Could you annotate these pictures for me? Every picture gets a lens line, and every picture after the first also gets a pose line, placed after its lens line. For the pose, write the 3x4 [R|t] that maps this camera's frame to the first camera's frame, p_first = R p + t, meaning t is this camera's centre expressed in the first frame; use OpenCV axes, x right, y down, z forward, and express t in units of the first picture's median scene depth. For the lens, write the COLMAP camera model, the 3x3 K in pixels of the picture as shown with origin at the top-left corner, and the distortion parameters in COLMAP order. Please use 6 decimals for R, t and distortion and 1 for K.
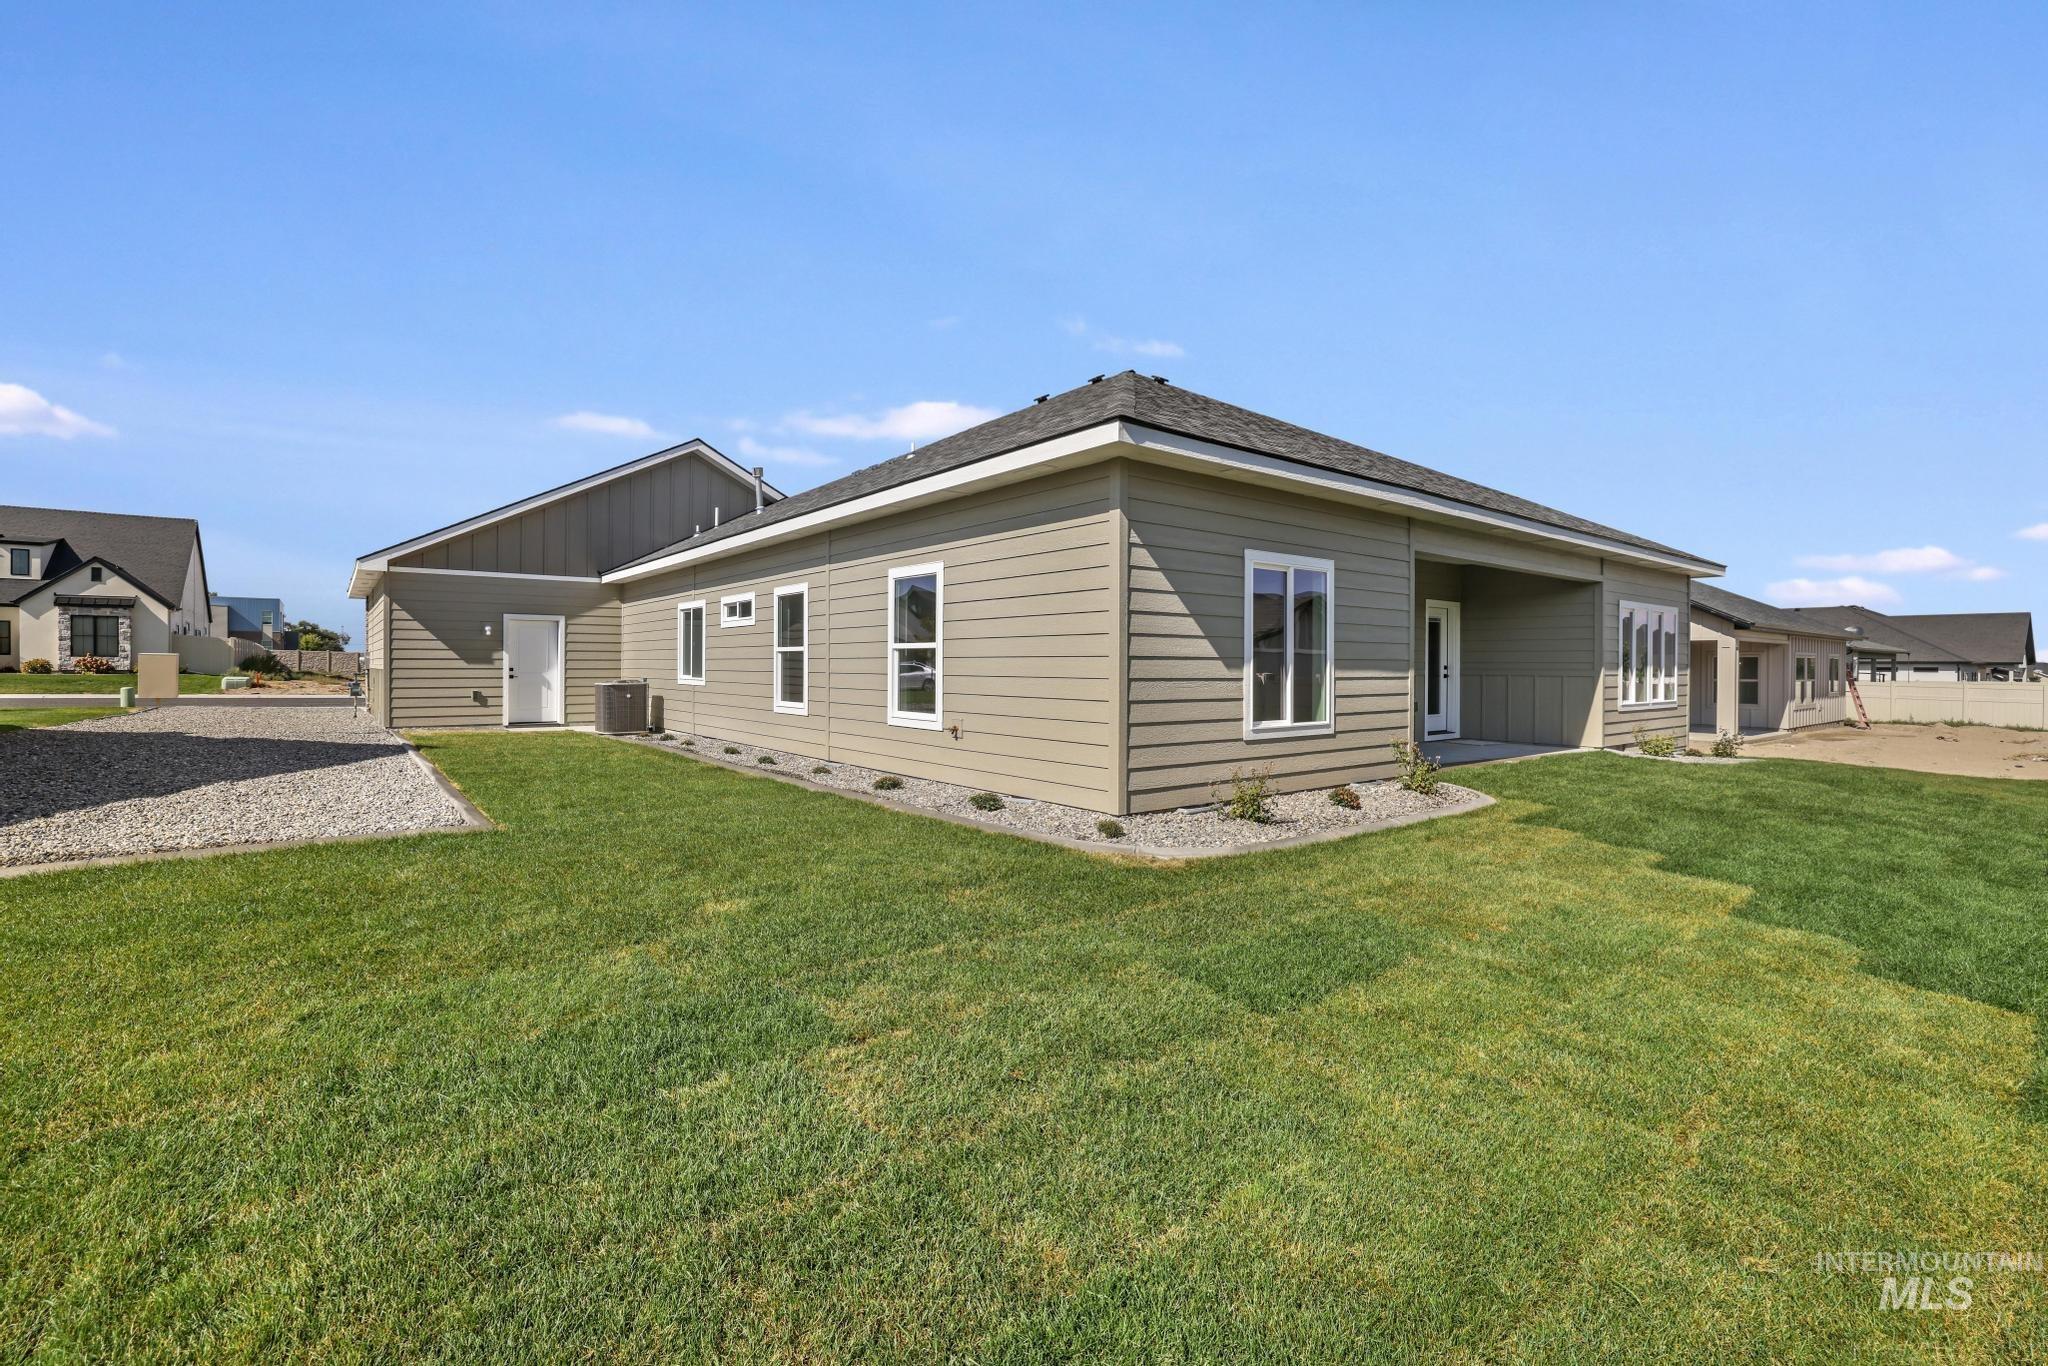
lens RADIAL K [[886.0, 0, 1023.7], [0, 886.0, 682.0], [0, 0, 1]] dist [-0.002151, 0.000043]
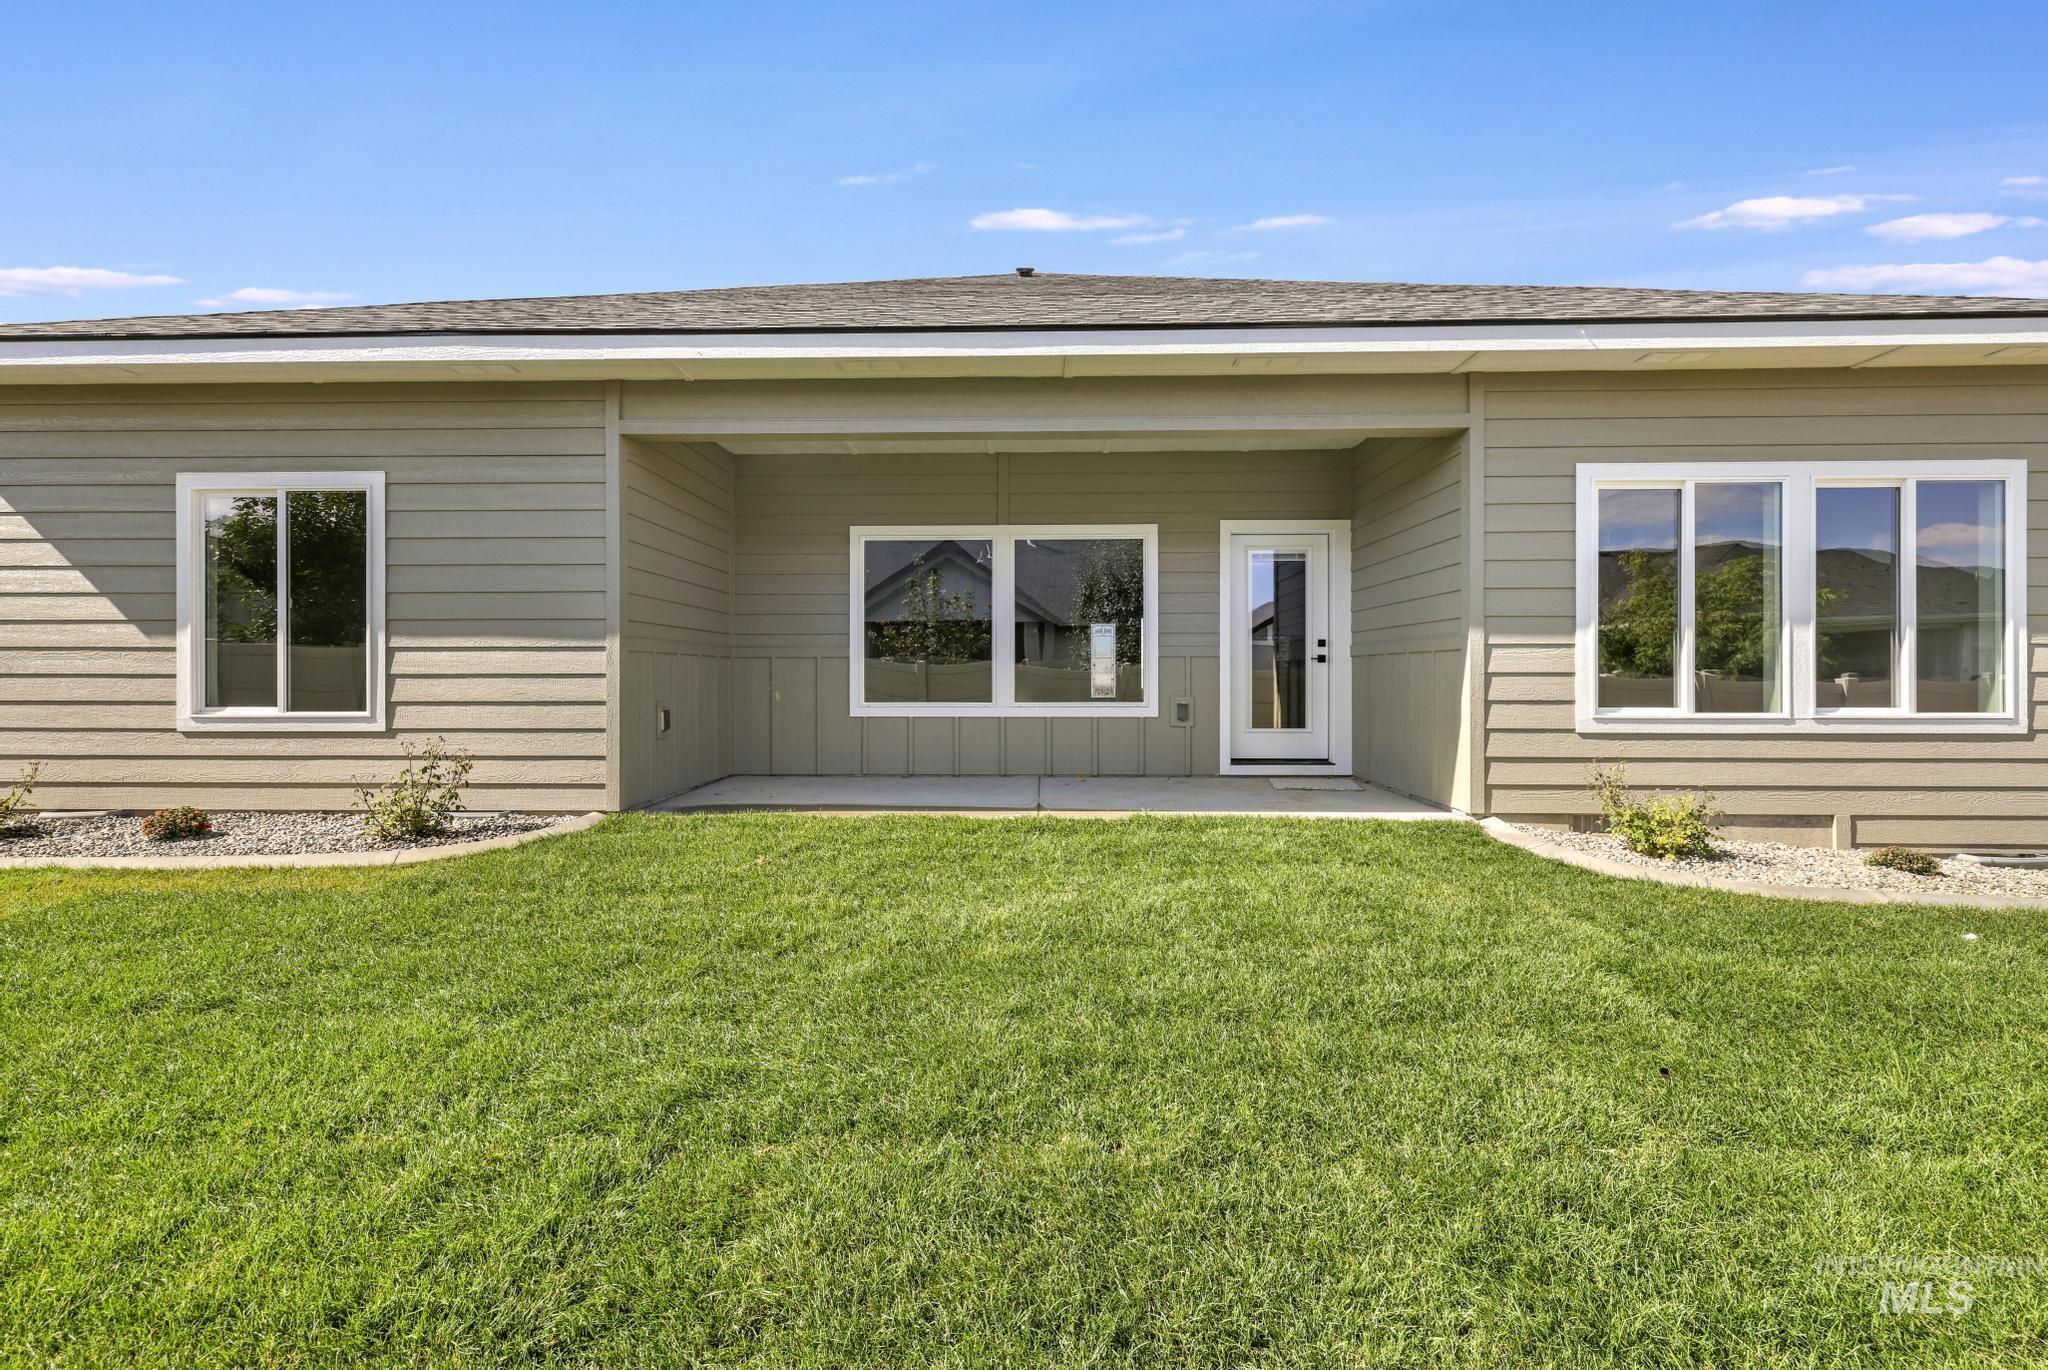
lens RADIAL K [[778.5, 0, 1024.1], [0, 778.5, 628.0], [0, 0, 1]] dist [-0.001348, -0.000042]
pose [[0.774897, -0.005135, -0.632066, 0.398963], [-0.007626, 0.999818, -0.017471, -0.004852], [0.632041, 0.018358, 0.774717, 0.312891]]
